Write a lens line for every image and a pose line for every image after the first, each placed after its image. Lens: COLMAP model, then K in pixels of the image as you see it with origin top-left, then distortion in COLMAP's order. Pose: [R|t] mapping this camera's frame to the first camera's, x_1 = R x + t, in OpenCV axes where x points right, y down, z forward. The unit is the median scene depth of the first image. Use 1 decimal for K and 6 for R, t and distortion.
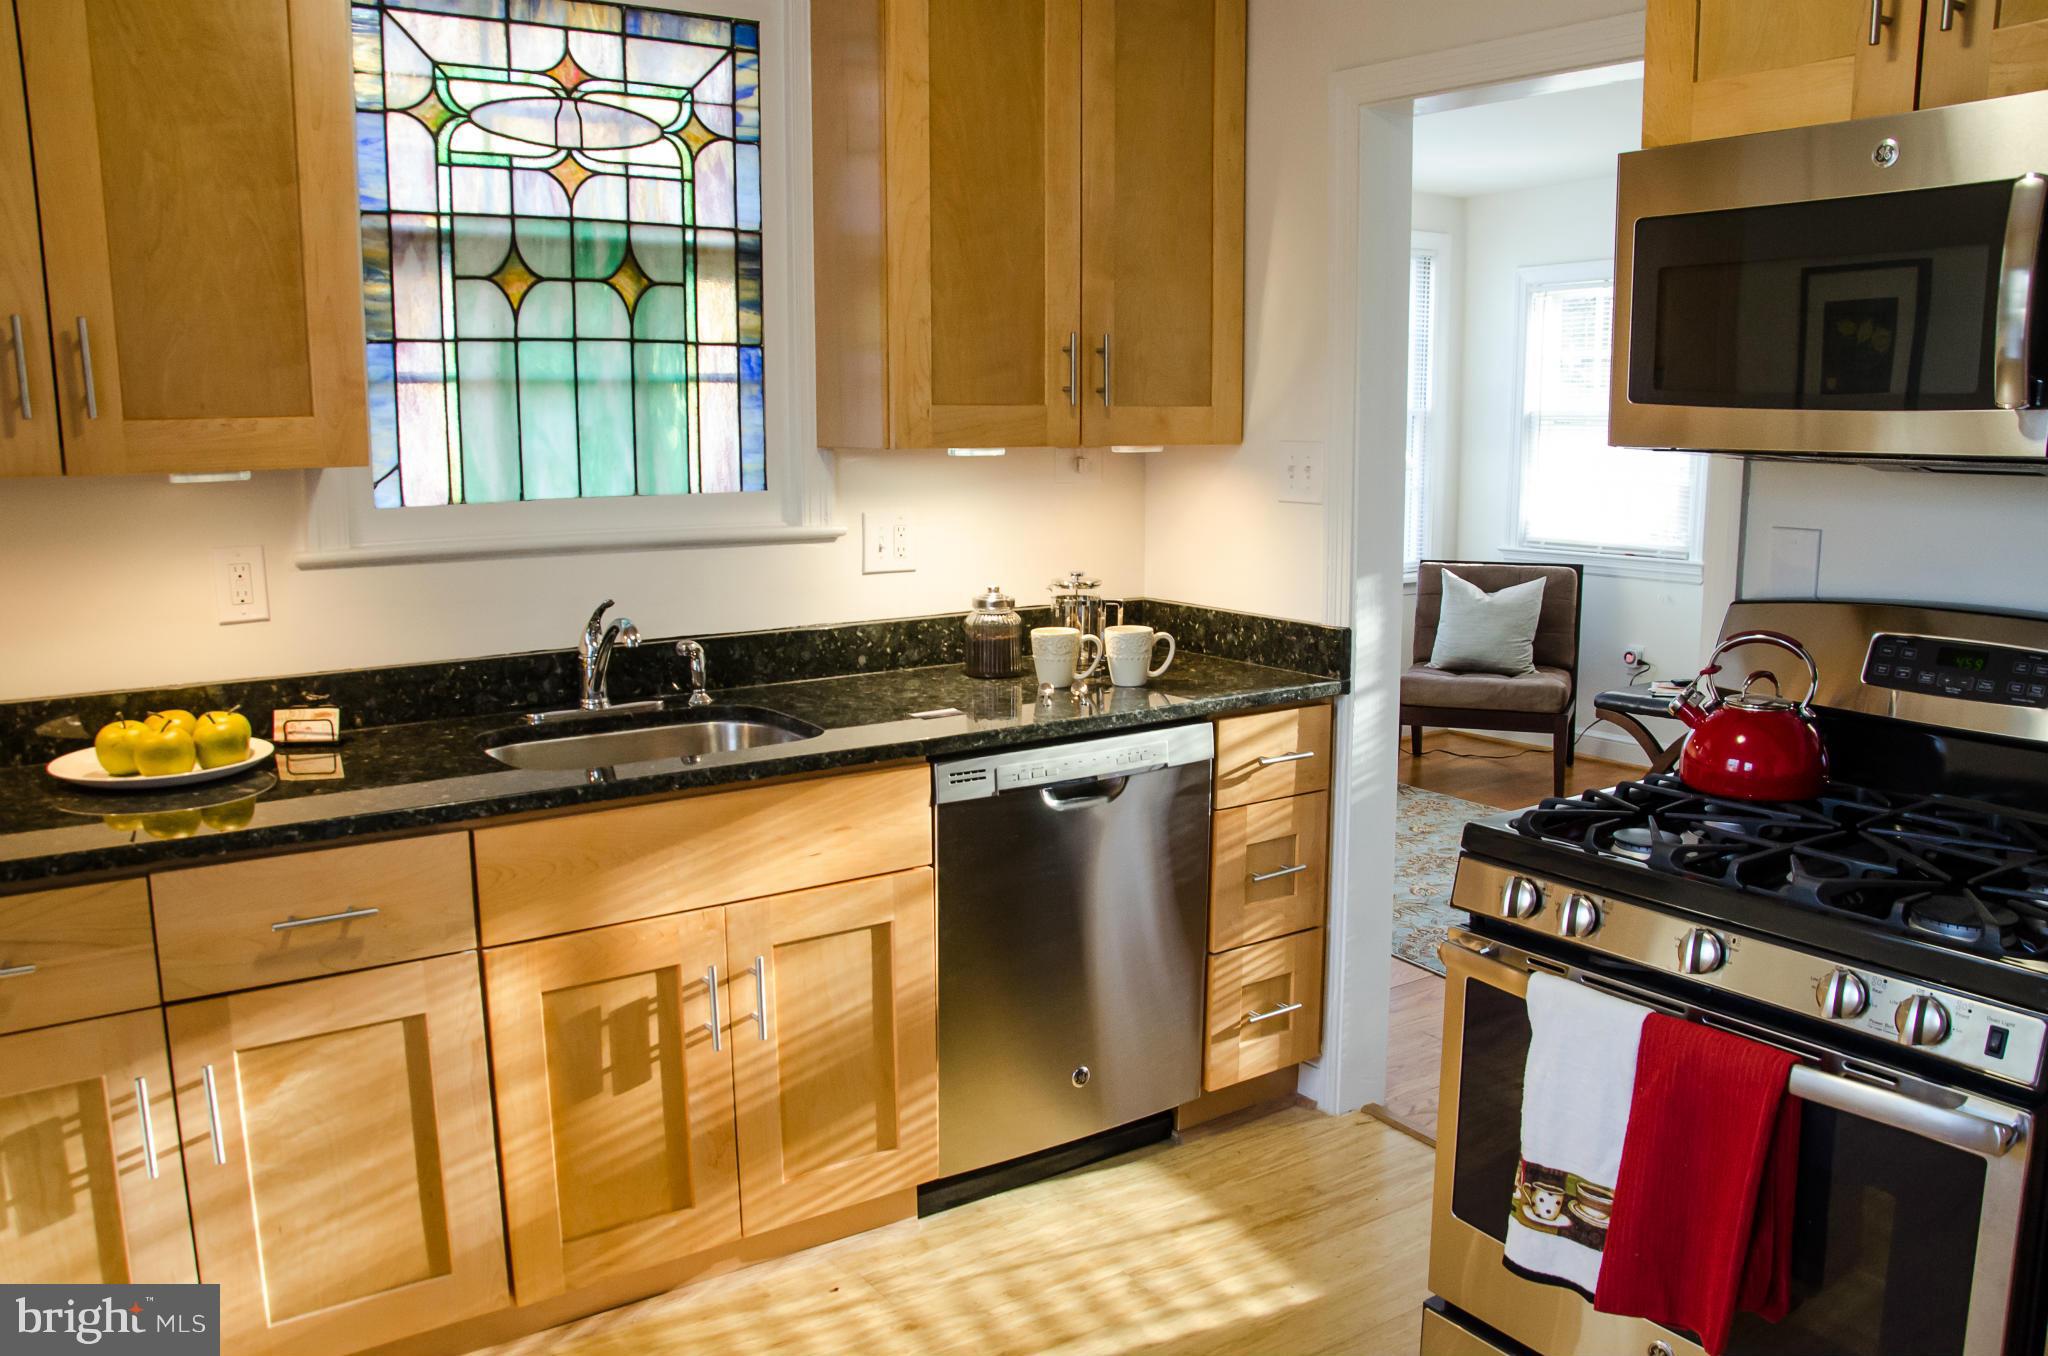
lens RADIAL K [[1696.9, 0, 1137.6], [0, 1696.9, 695.4], [0, 0, 1]] dist [-0.134713, 0.085492]
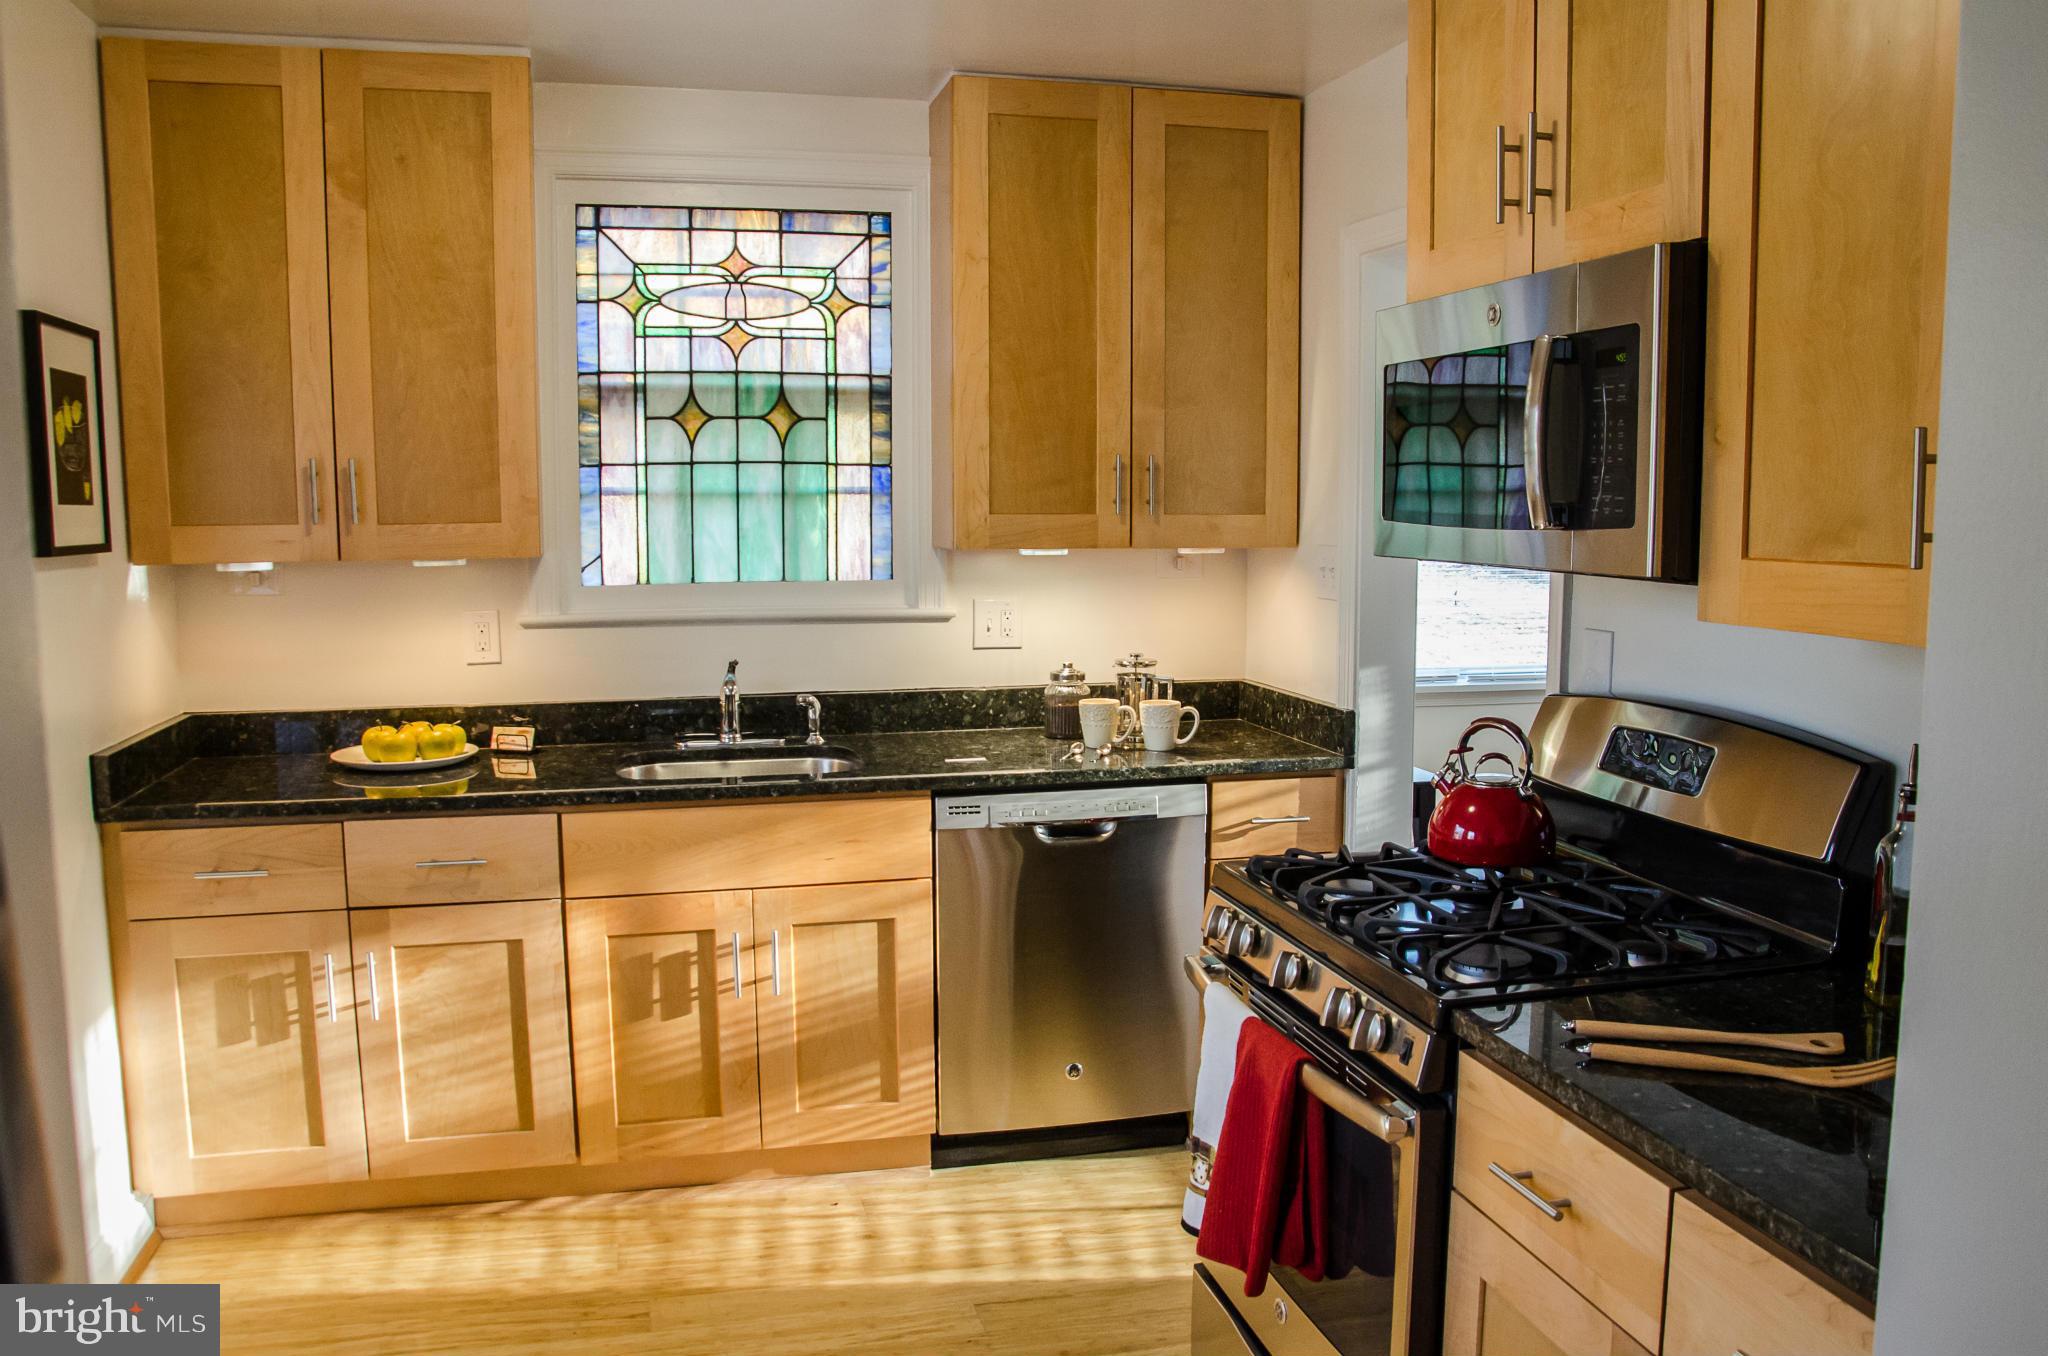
lens RADIAL K [[1696.9, 0, 1019.5], [0, 1696.9, 690.9], [0, 0, 1]] dist [-0.134713, 0.085492]
pose [[0.924900, 0.042393, -0.377839, 0.412540], [-0.062101, 0.997263, -0.040123, 0.007567], [0.375104, 0.060574, 0.925002, -0.155491]]
